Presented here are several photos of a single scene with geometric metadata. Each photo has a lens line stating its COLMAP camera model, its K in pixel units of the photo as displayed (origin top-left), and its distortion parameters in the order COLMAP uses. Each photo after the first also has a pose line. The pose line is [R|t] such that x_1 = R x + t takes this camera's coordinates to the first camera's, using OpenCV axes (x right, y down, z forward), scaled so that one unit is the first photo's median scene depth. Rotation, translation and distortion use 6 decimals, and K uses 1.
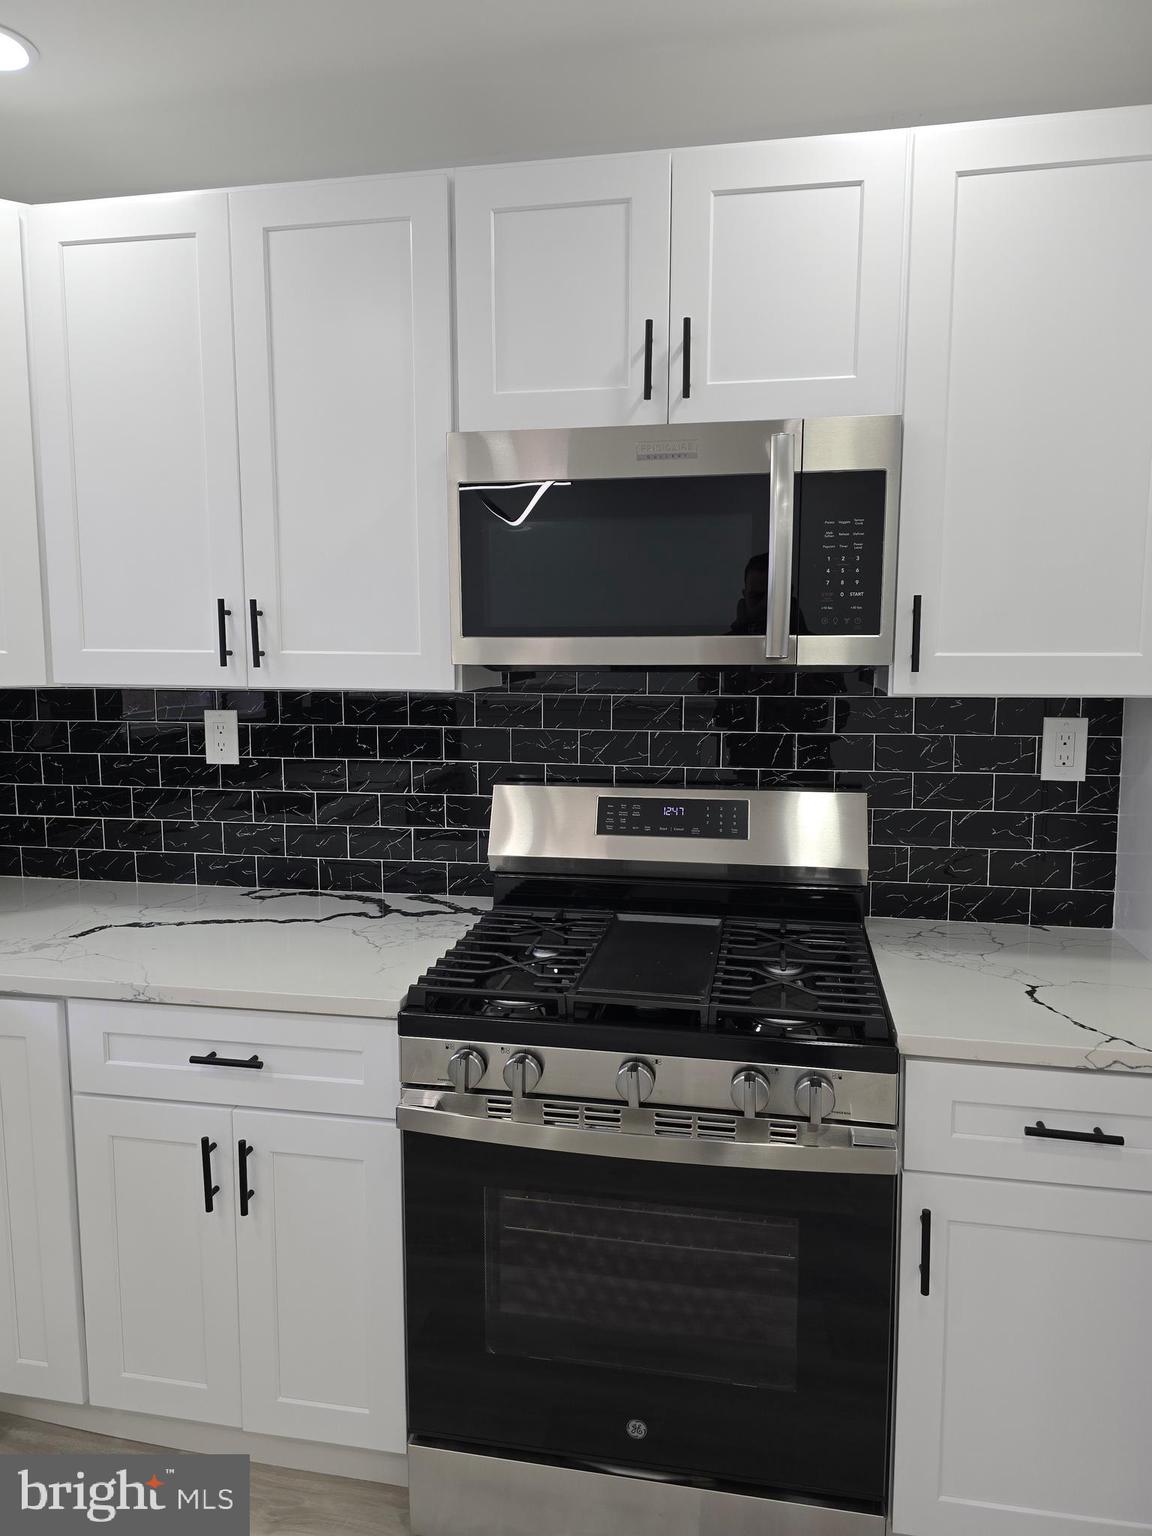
lens RADIAL K [[1028.8, 0, 562.8], [0, 1028.8, 749.7], [0, 0, 1]] dist [0.057846, -0.056857]
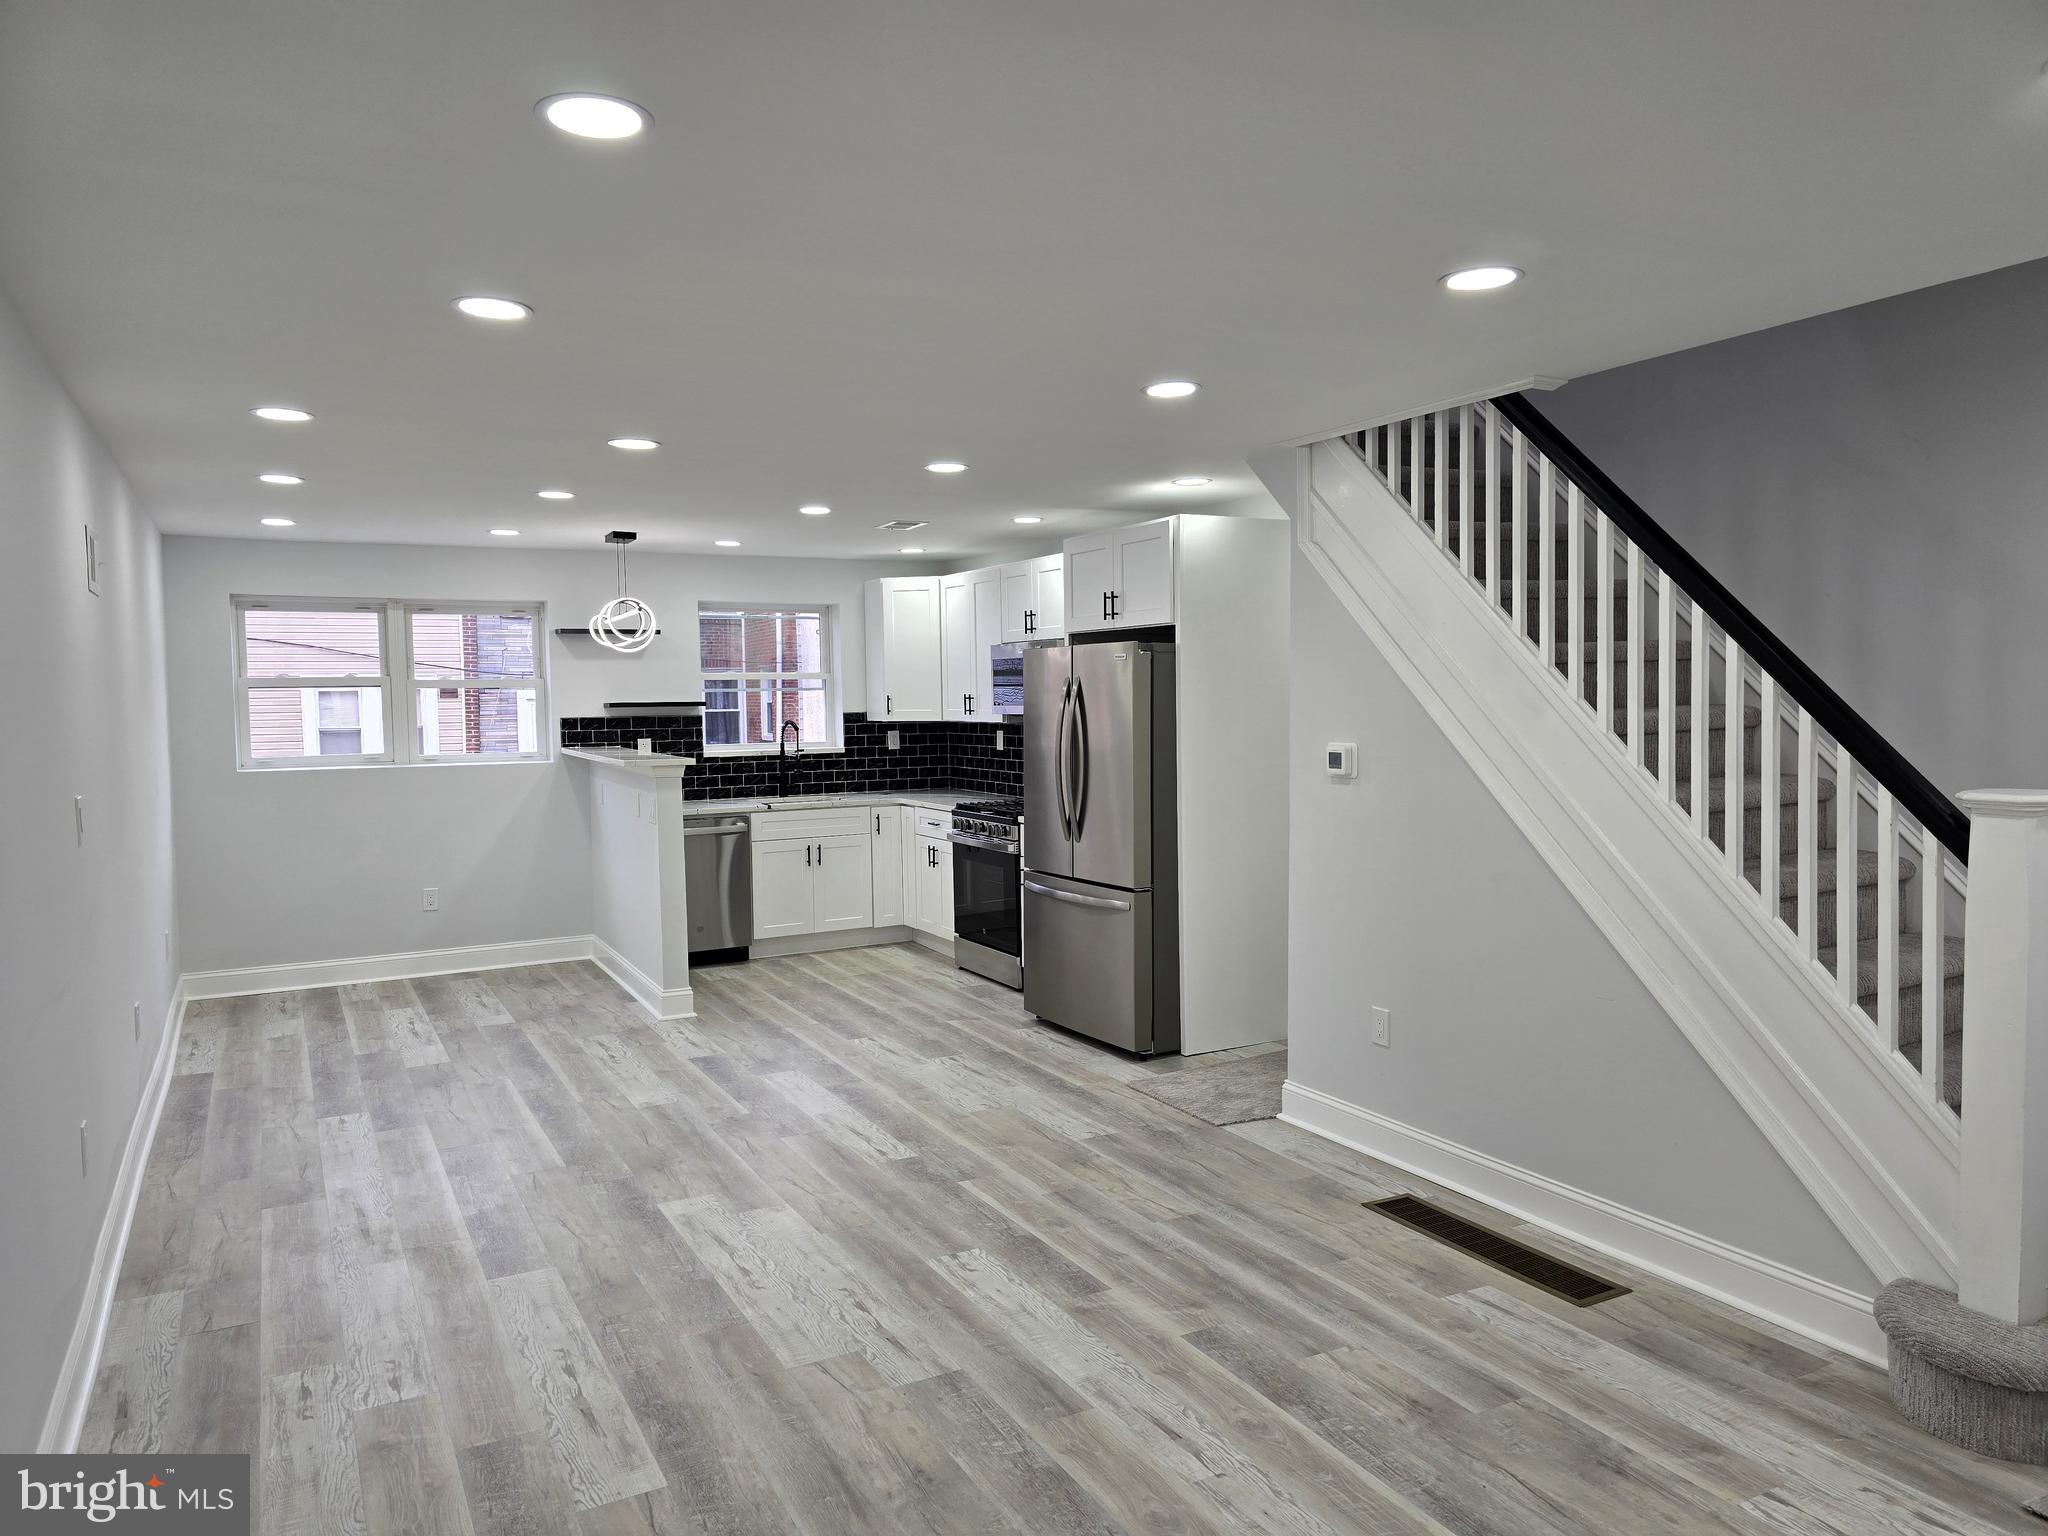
lens RADIAL K [[1371.7, 0, 1028.5], [0, 1371.7, 768.5], [0, 0, 1]] dist [0.057846, -0.056857]
pose [[0.635134, 0.036388, -0.771544, 3.029455], [-0.072543, 0.997285, -0.012682, 0.124464], [0.768988, 0.064025, 0.636049, -1.516654]]
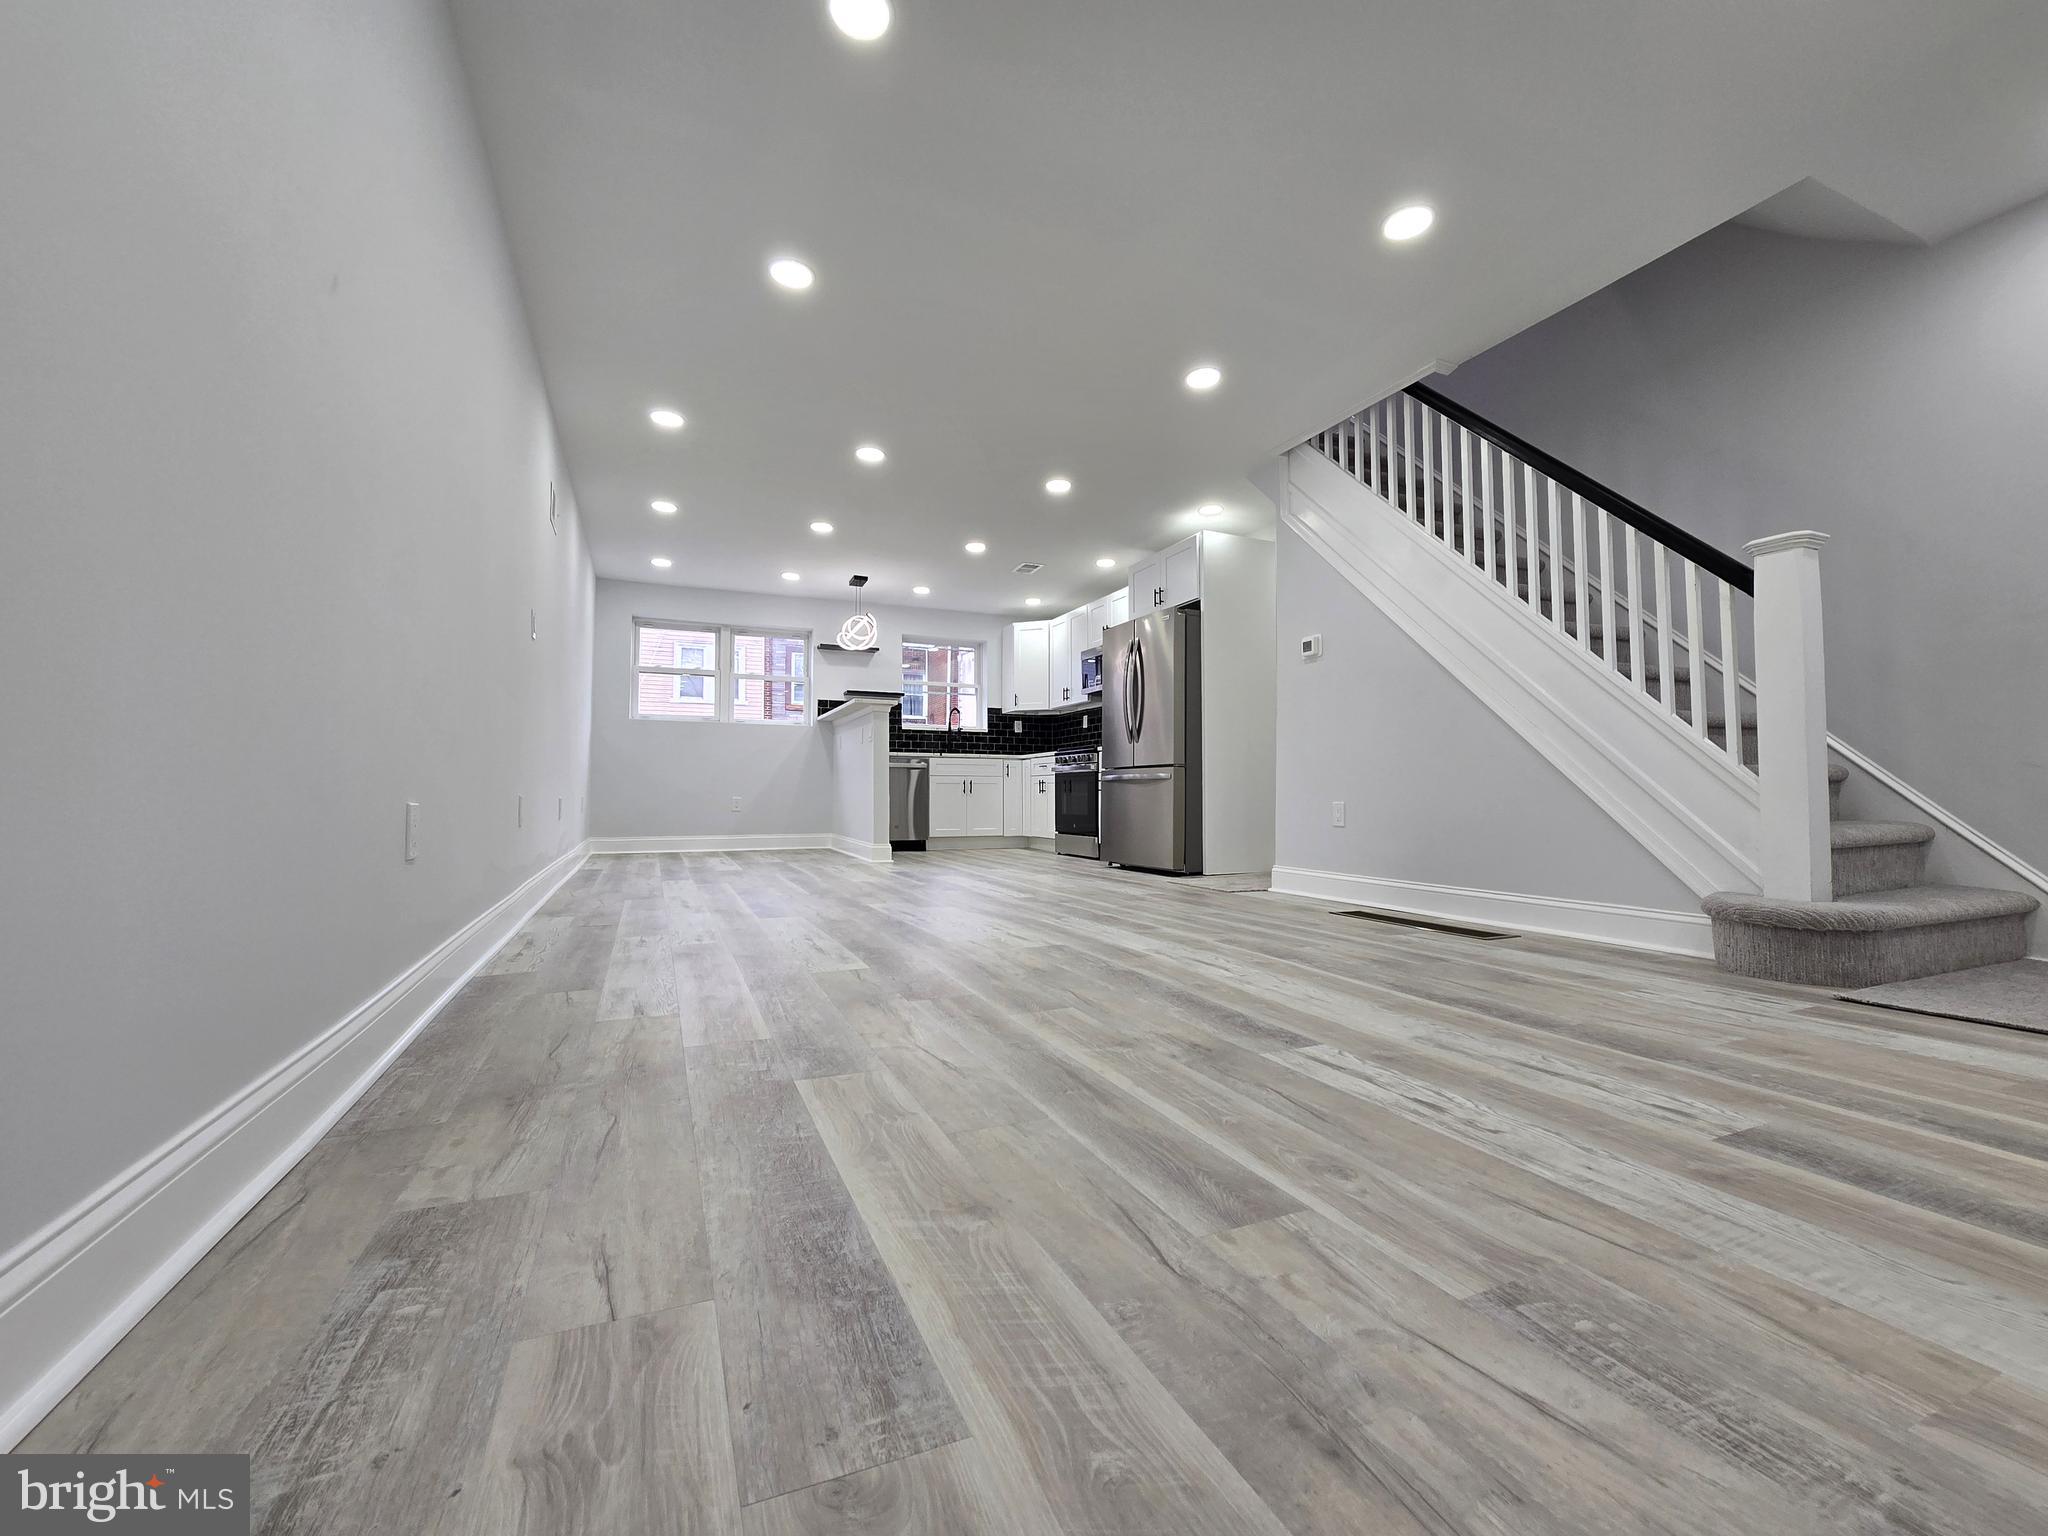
lens RADIAL K [[840.1, 0, 1039.3], [0, 840.1, 764.9], [0, 0, 1]] dist [-0.004383, 0.000995]
pose [[0.581566, -0.027177, -0.813045, 2.934534], [-0.092796, 0.990702, -0.099491, 0.648565], [0.808189, 0.133308, 0.573637, -1.425640]]
